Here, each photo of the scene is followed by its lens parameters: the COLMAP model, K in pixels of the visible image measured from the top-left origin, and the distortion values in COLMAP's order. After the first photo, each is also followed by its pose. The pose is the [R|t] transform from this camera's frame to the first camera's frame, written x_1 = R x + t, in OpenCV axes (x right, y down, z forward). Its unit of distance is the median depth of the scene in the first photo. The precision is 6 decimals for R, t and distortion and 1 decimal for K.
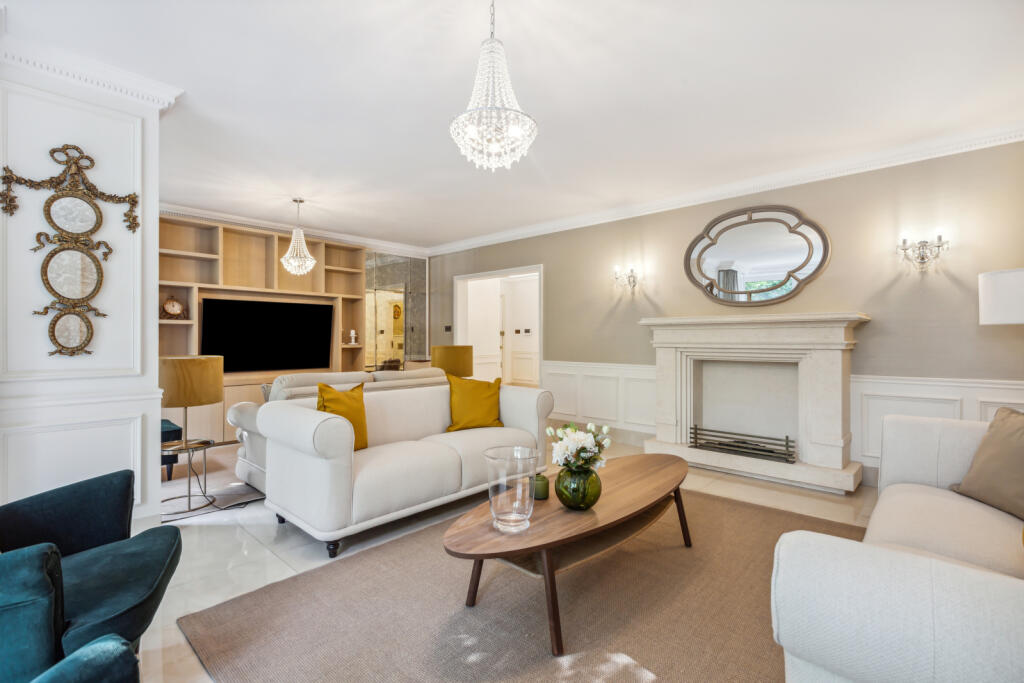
lens RADIAL K [[465.6, 0, 510.1], [0, 465.6, 339.0], [0, 0, 1]] dist [0.000461, 0.000227]
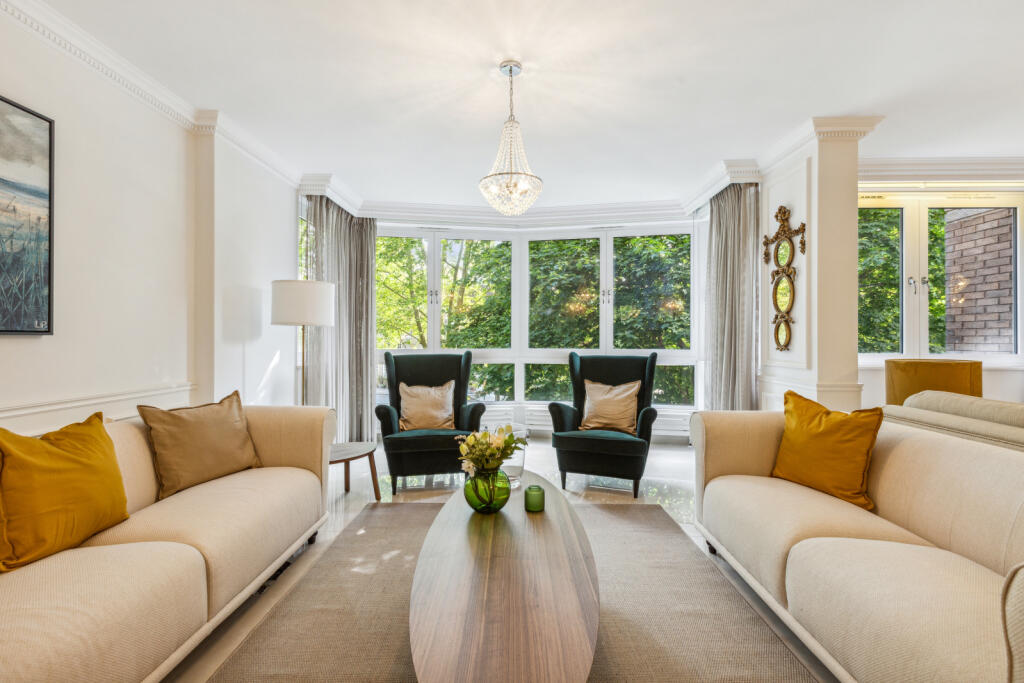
lens RADIAL K [[465.6, 0, 510.7], [0, 465.6, 344.3], [0, 0, 1]] dist [0.000461, 0.000227]
pose [[-0.741403, -0.002541, -0.671055, 0.649493], [-0.004766, 0.999988, 0.001479, 0.015310], [0.671043, 0.004295, -0.741406, 1.491178]]
